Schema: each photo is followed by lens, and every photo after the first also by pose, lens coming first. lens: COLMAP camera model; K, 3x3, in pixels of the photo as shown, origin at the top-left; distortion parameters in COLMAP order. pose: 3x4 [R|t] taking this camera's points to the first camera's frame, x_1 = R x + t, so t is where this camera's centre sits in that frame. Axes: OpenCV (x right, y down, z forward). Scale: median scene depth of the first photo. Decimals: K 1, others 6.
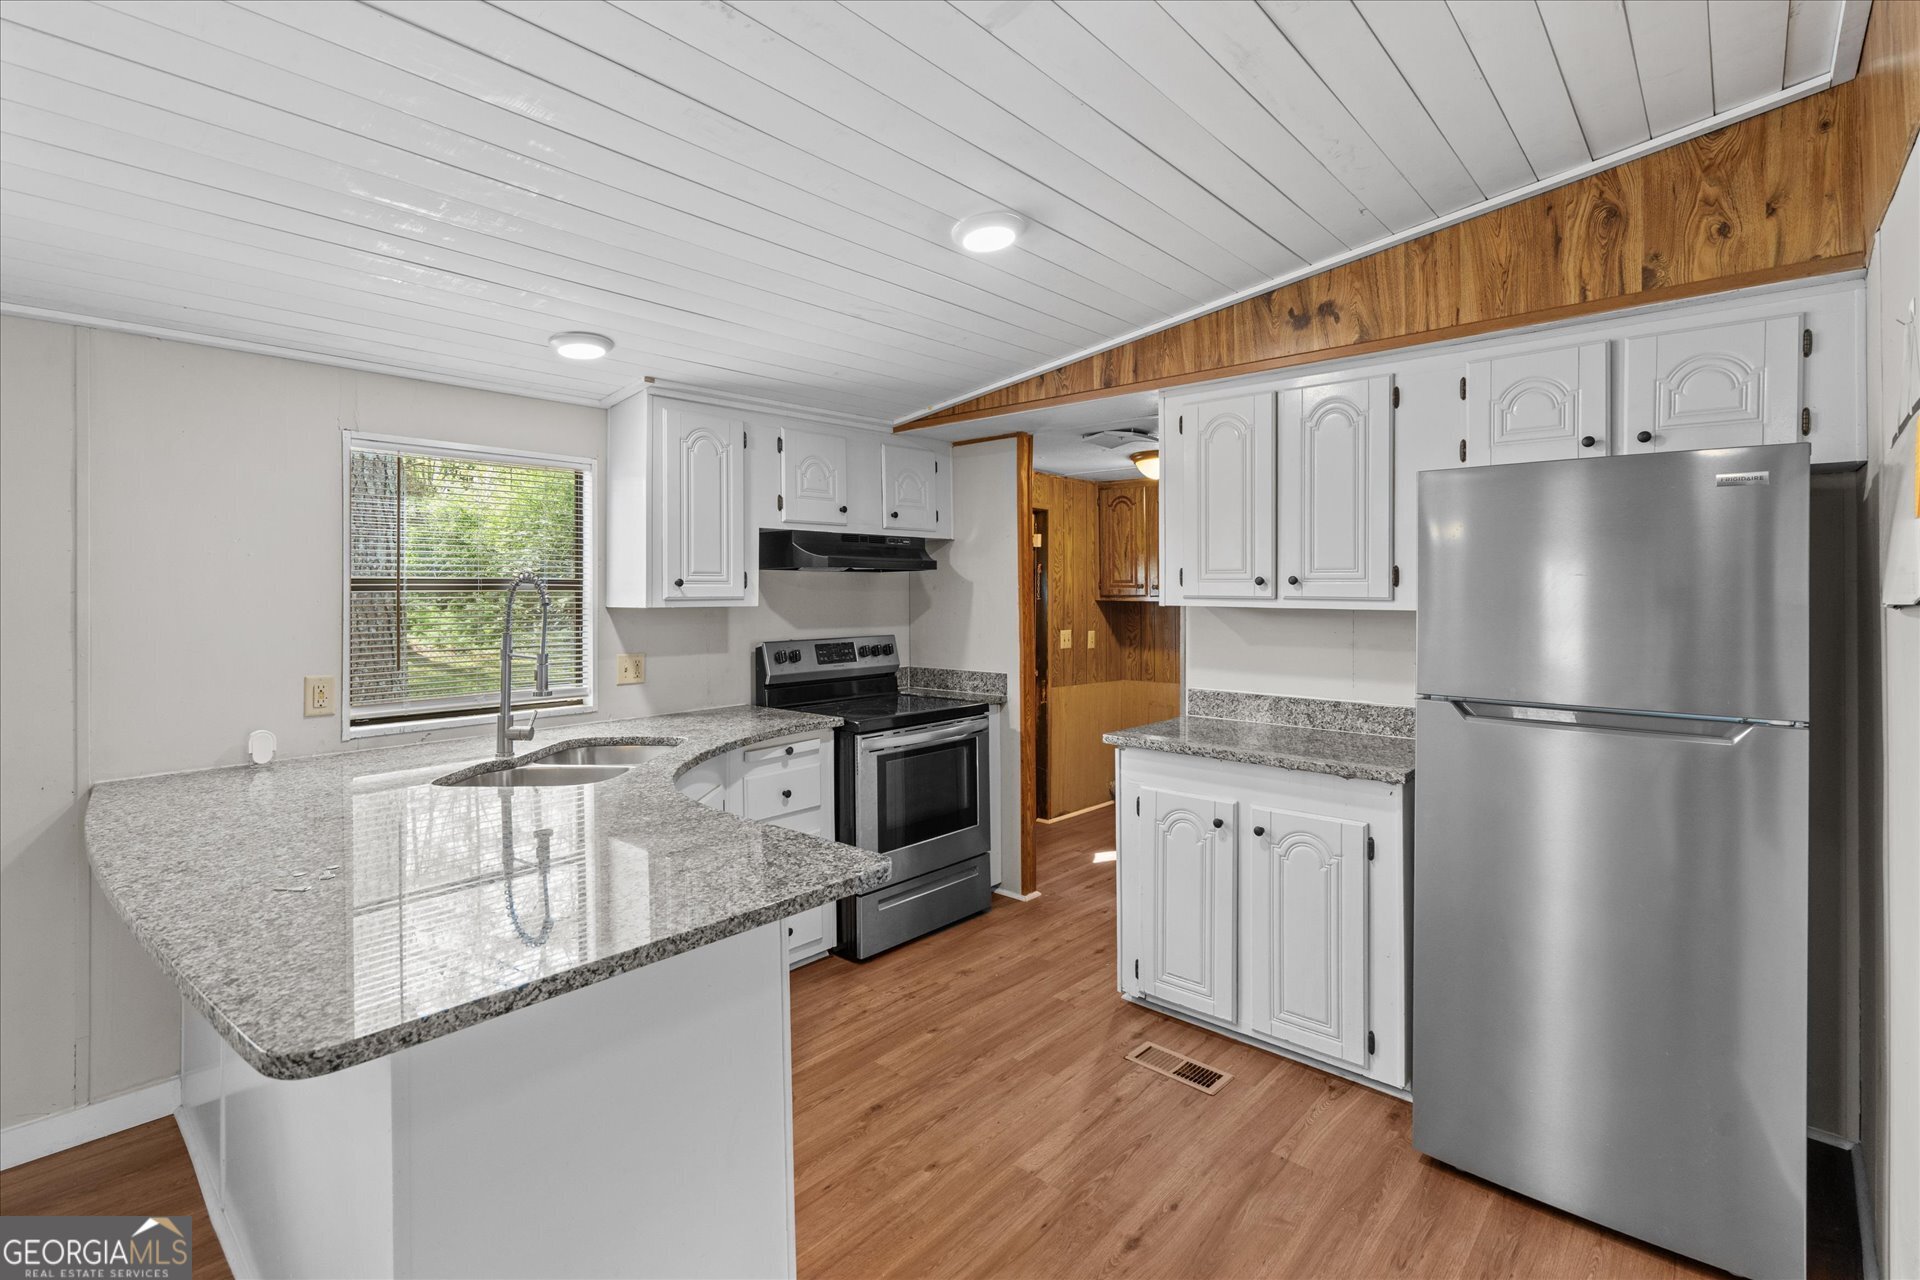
lens RADIAL K [[881.4, 0, 955.4], [0, 881.4, 558.3], [0, 0, 1]] dist [-0.000422, 0.000052]
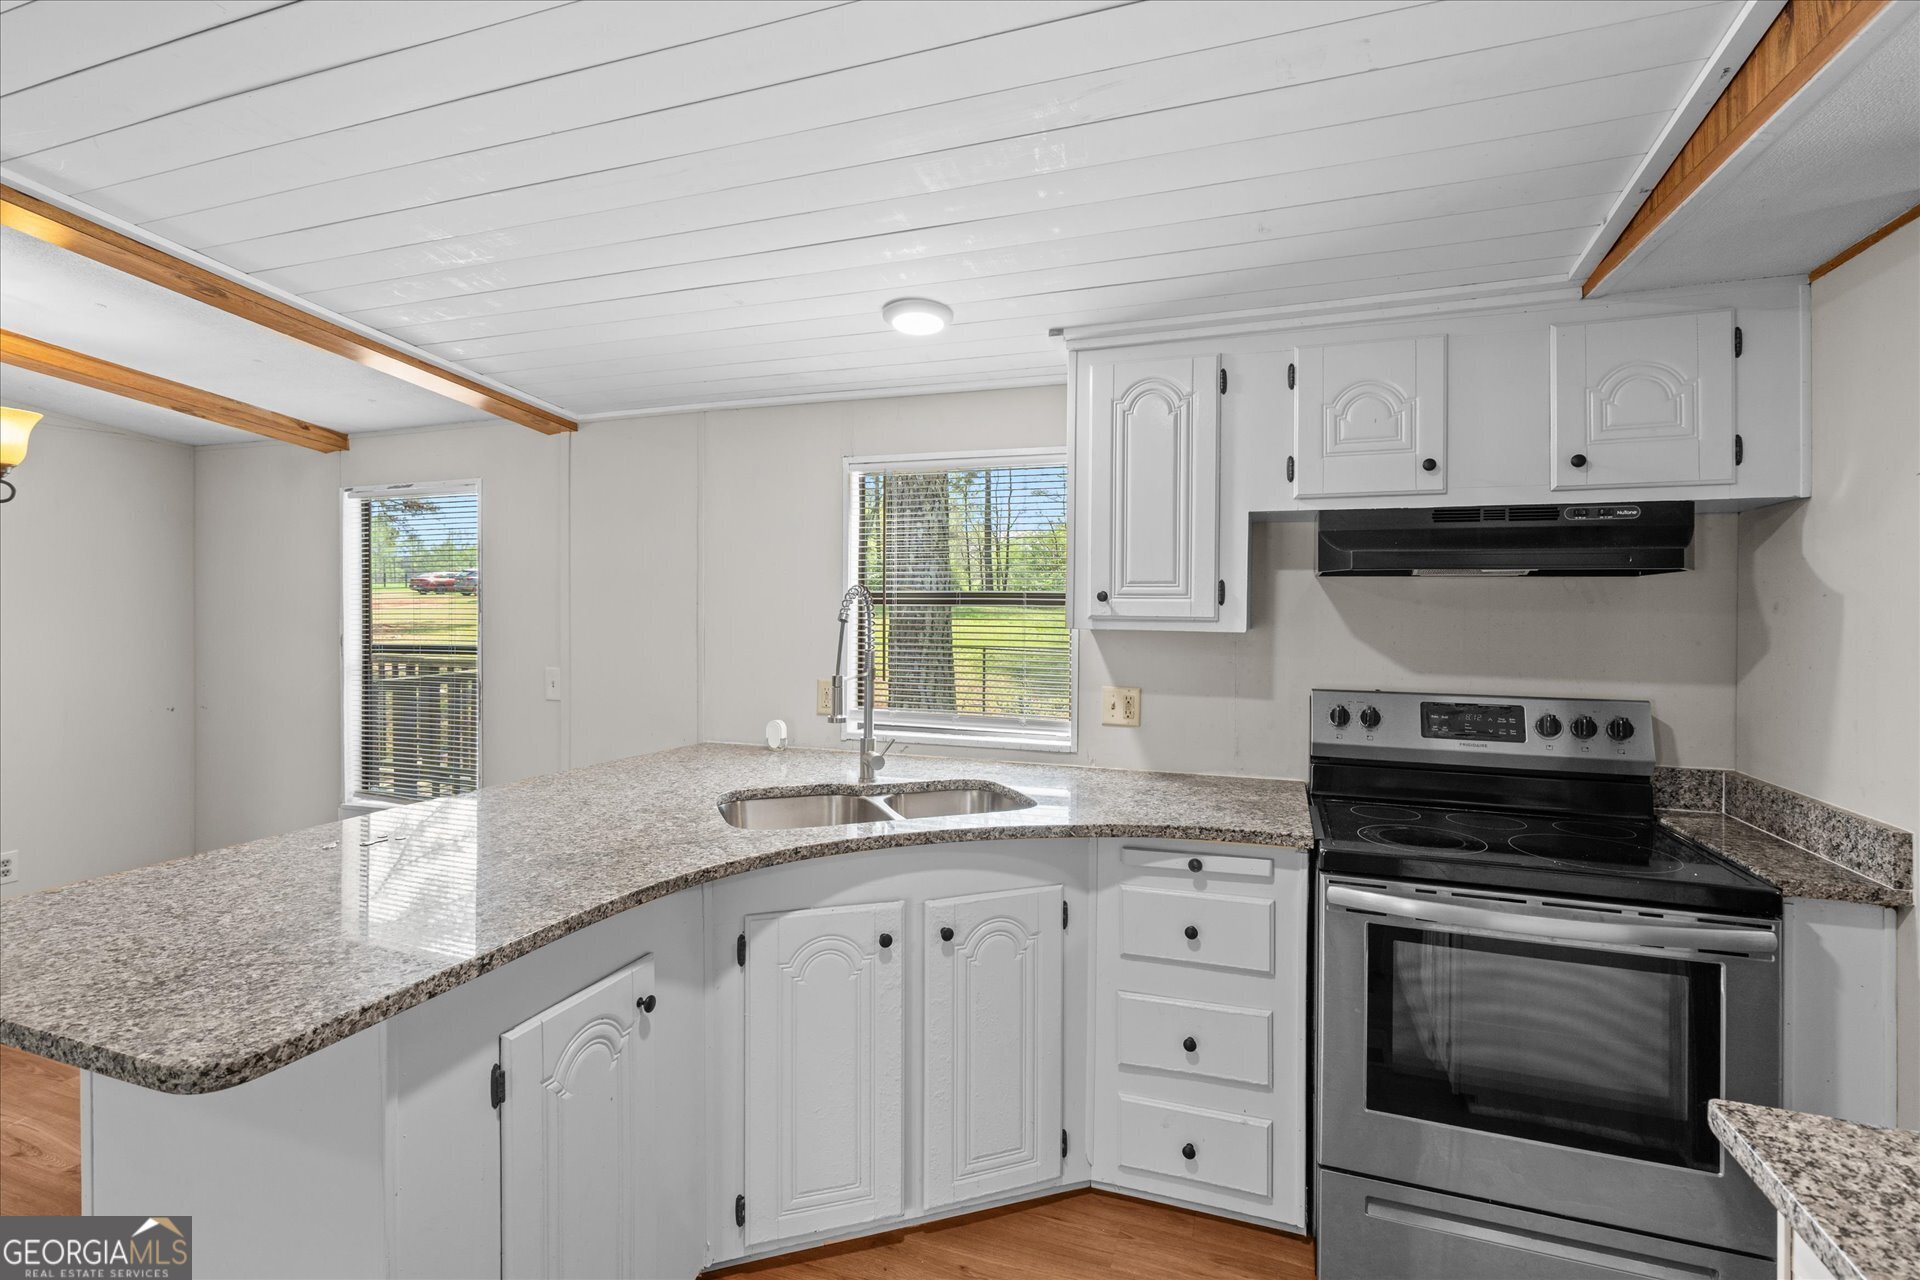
lens RADIAL K [[893.5, 0, 1007.4], [0, 893.5, 594.9], [0, 0, 1]] dist [0.000623, -0.000086]
pose [[0.386776, -0.002796, -0.922169, 0.297901], [0.025145, 0.999656, 0.007515, 0.016133], [0.921831, -0.026094, 0.386714, 0.549329]]
